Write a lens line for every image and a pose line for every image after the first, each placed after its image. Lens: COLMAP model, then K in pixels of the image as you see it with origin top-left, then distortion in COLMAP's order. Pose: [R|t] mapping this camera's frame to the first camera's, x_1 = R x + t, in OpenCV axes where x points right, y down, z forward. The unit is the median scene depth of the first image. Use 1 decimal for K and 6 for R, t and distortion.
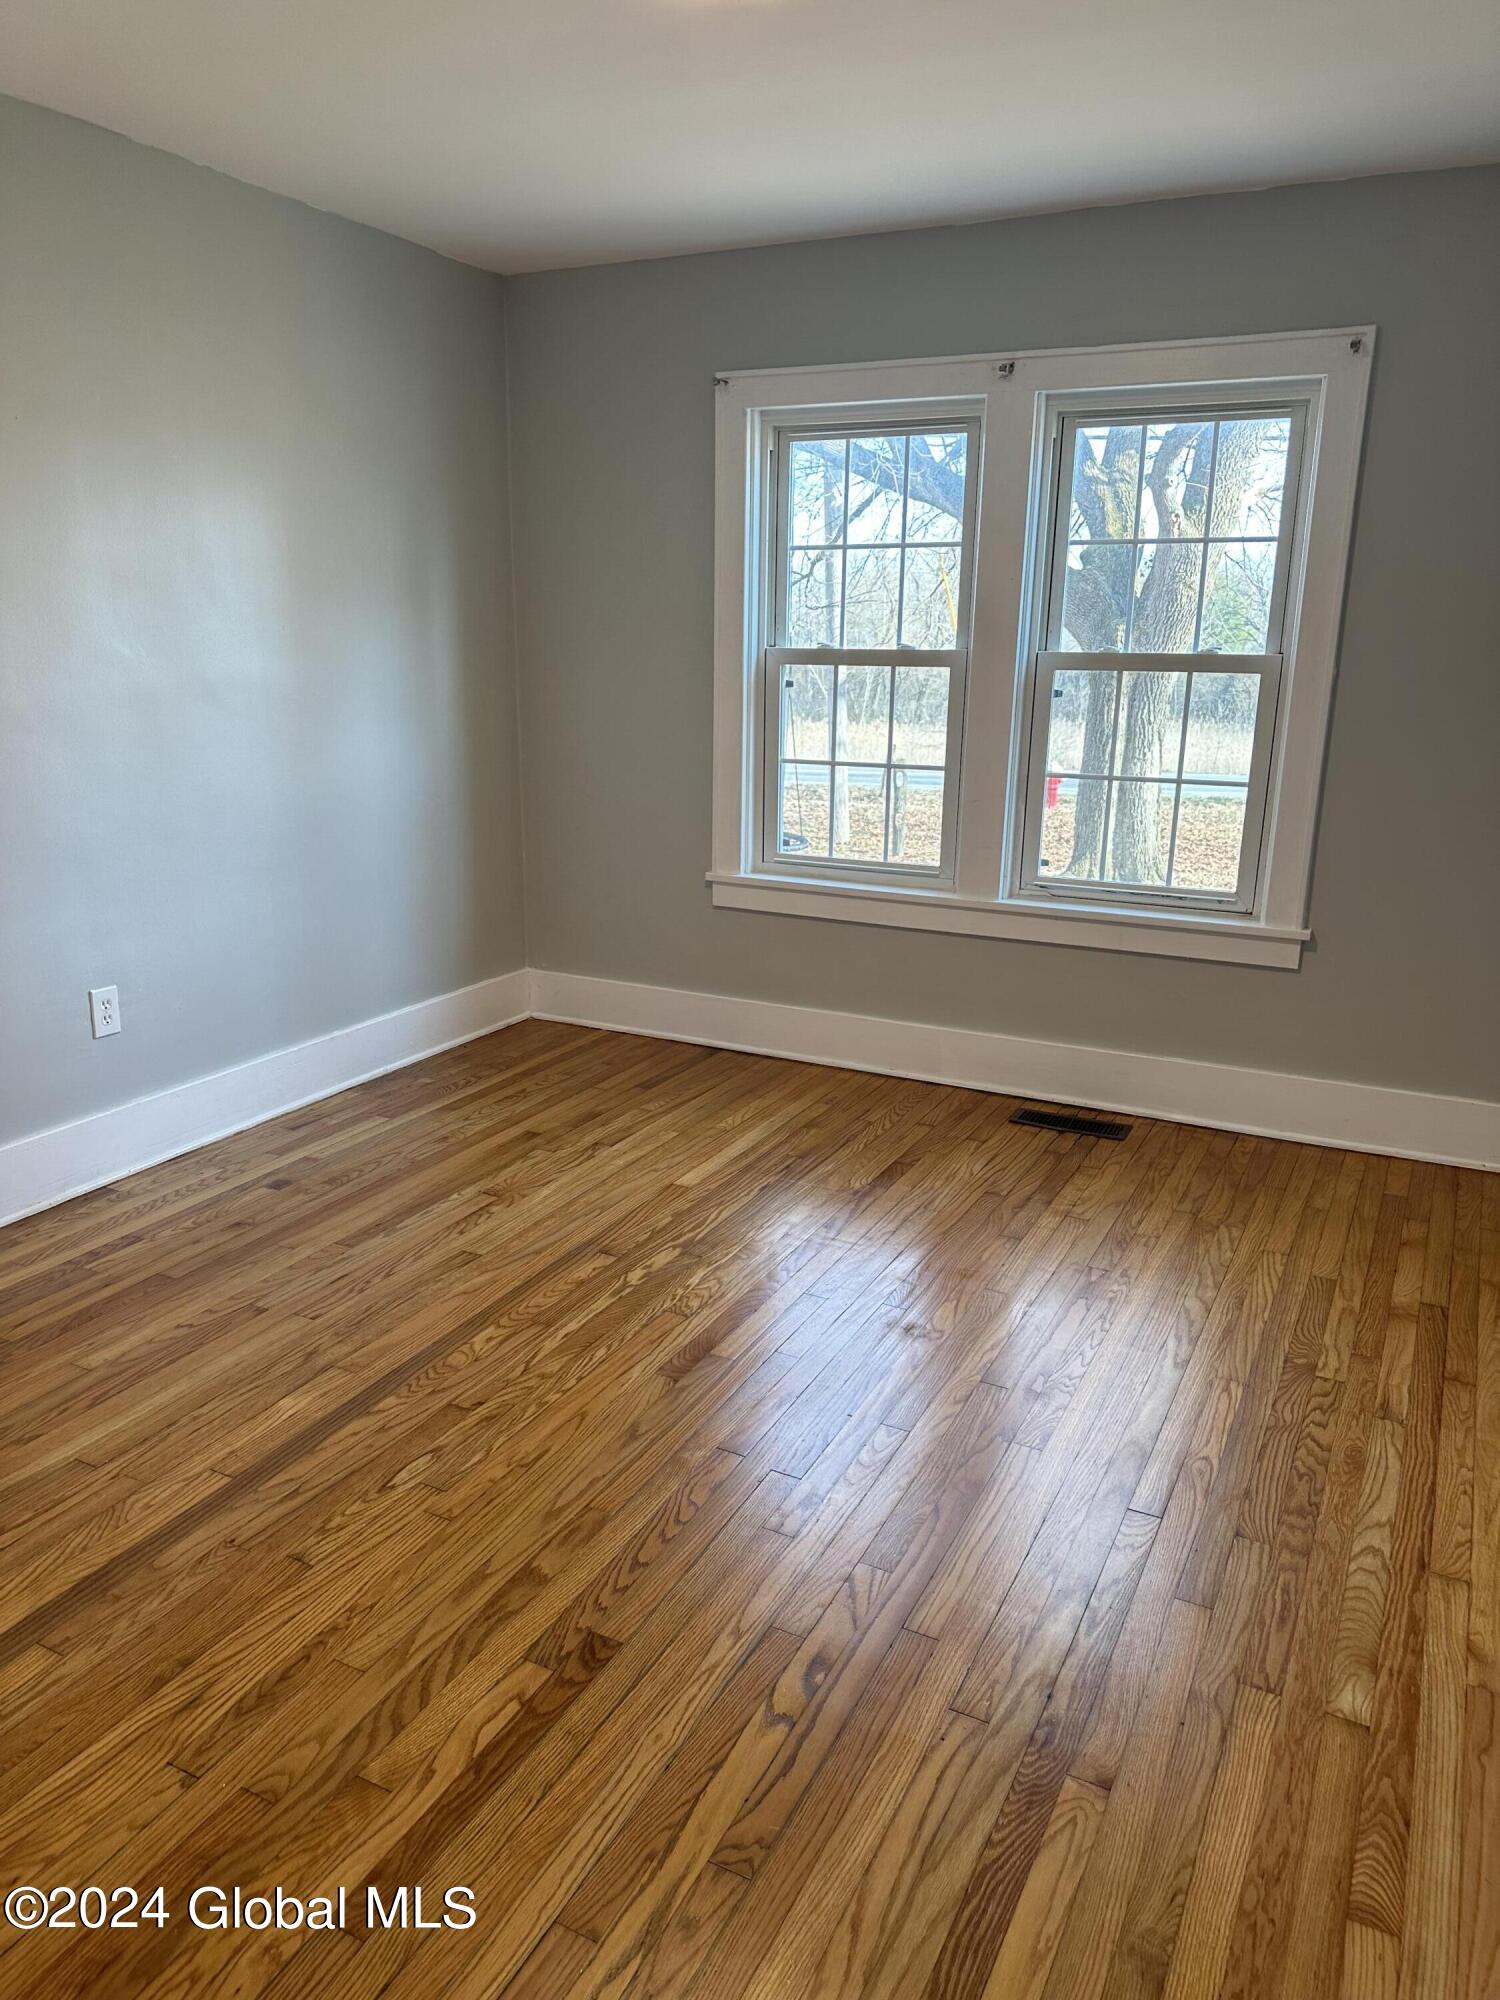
lens RADIAL K [[1417.8, 0, 741.9], [0, 1417.8, 991.6], [0, 0, 1]] dist [0.043415, -0.047548]
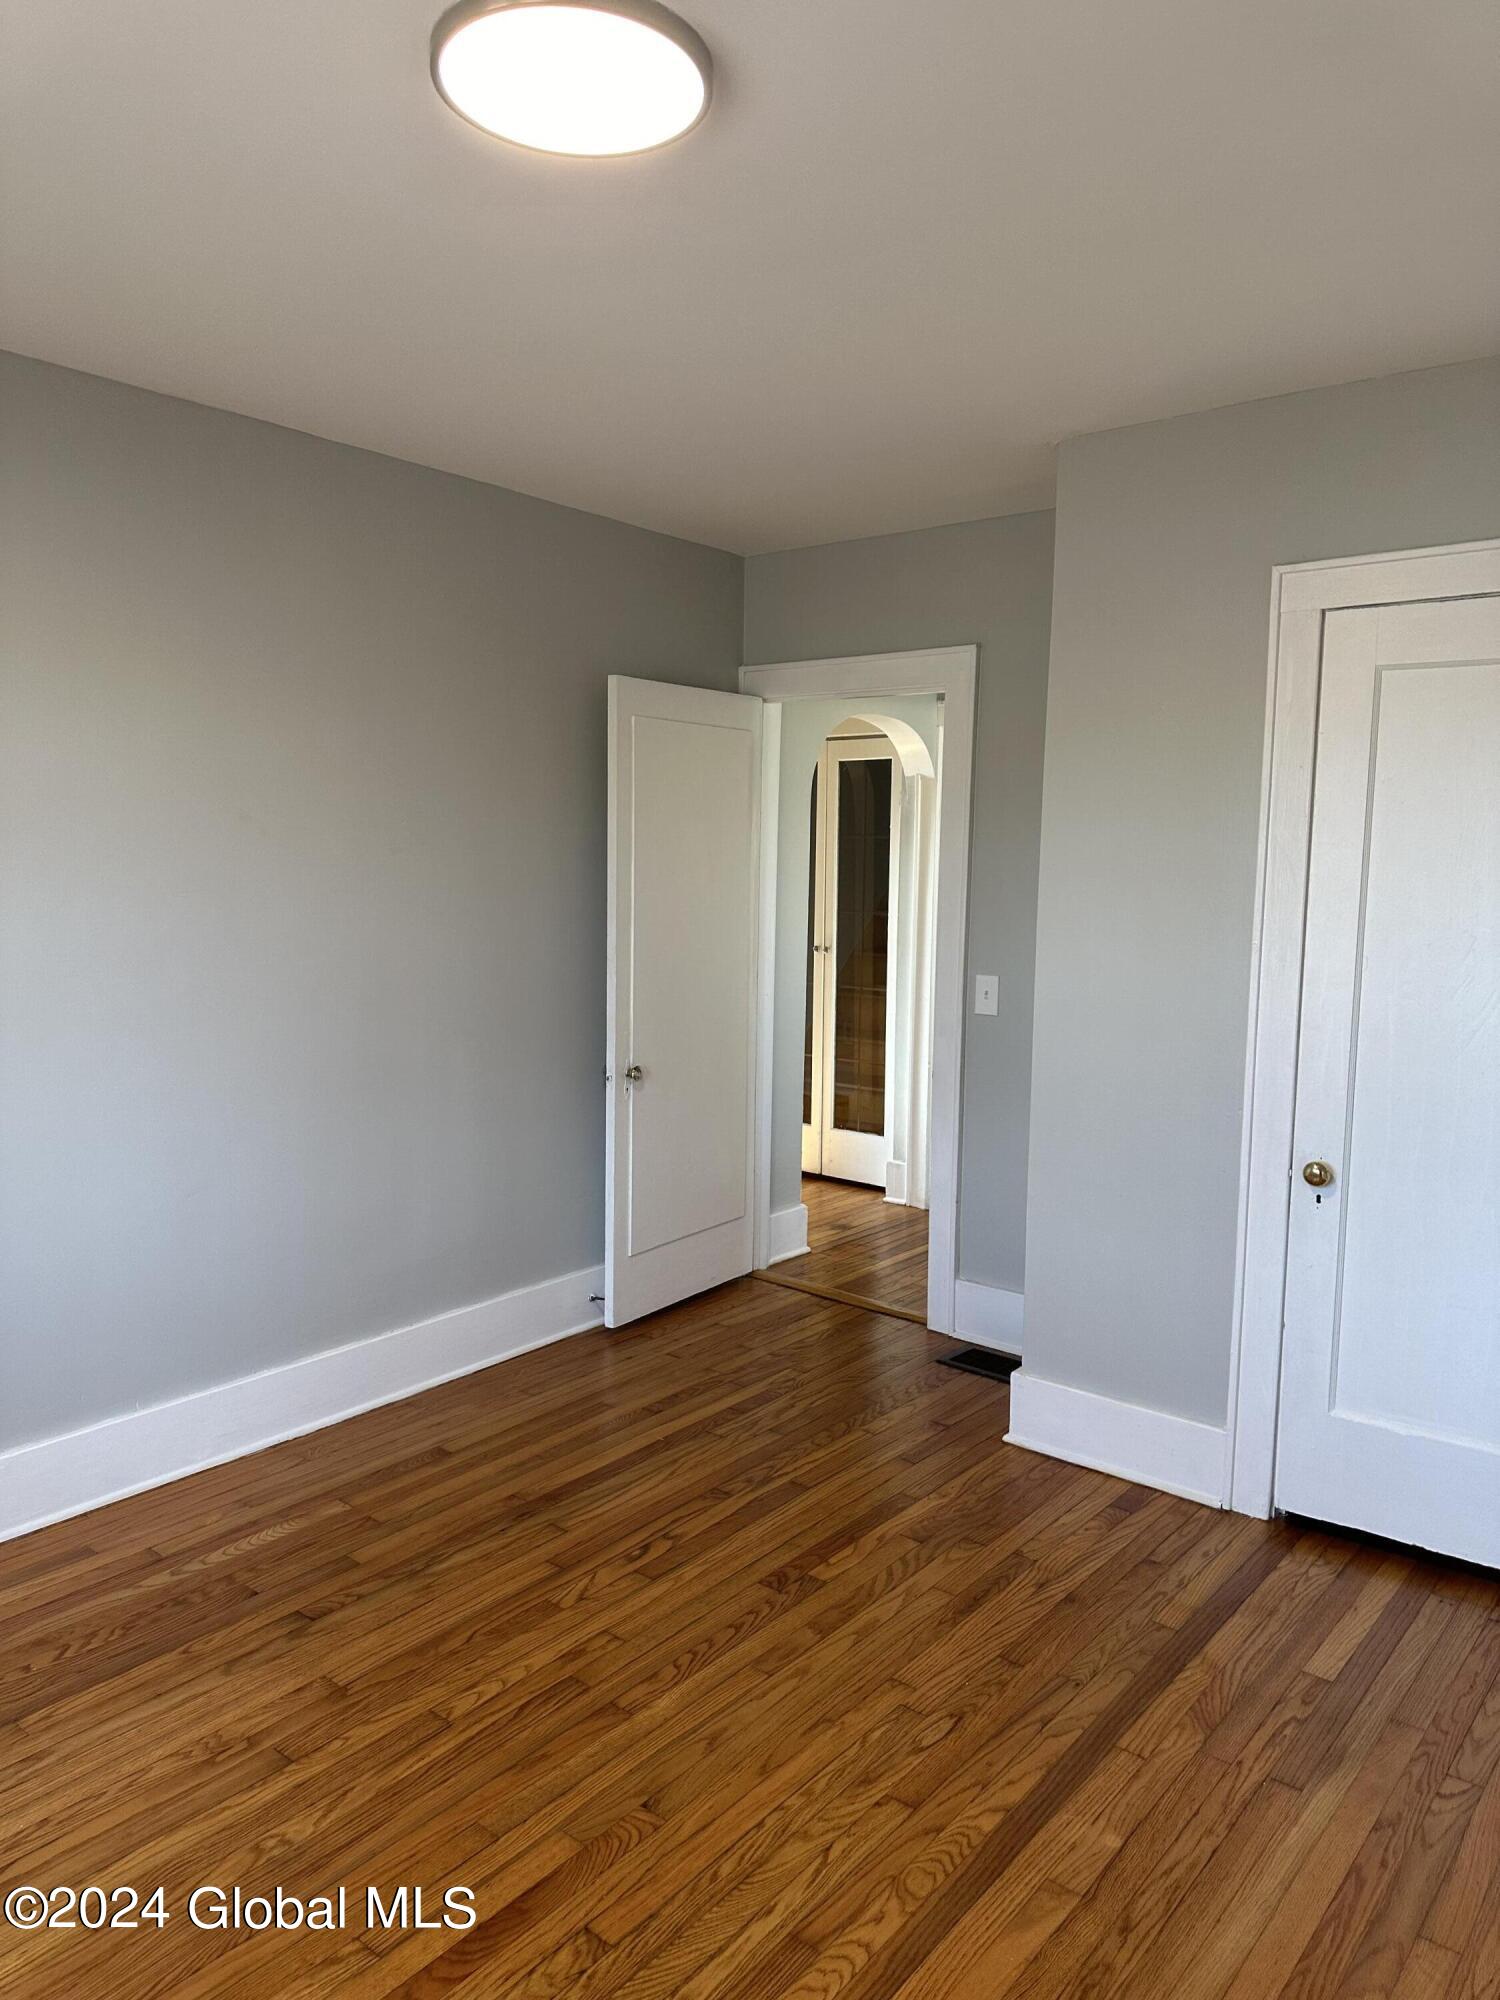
lens RADIAL K [[1417.8, 0, 749.2], [0, 1417.8, 1000.8], [0, 0, 1]] dist [0.043415, -0.047548]
pose [[-0.980332, -0.051318, 0.190565, -0.290145], [0.021209, 0.932613, 0.360254, -0.554095], [-0.196211, 0.357211, -0.913182, 1.917742]]
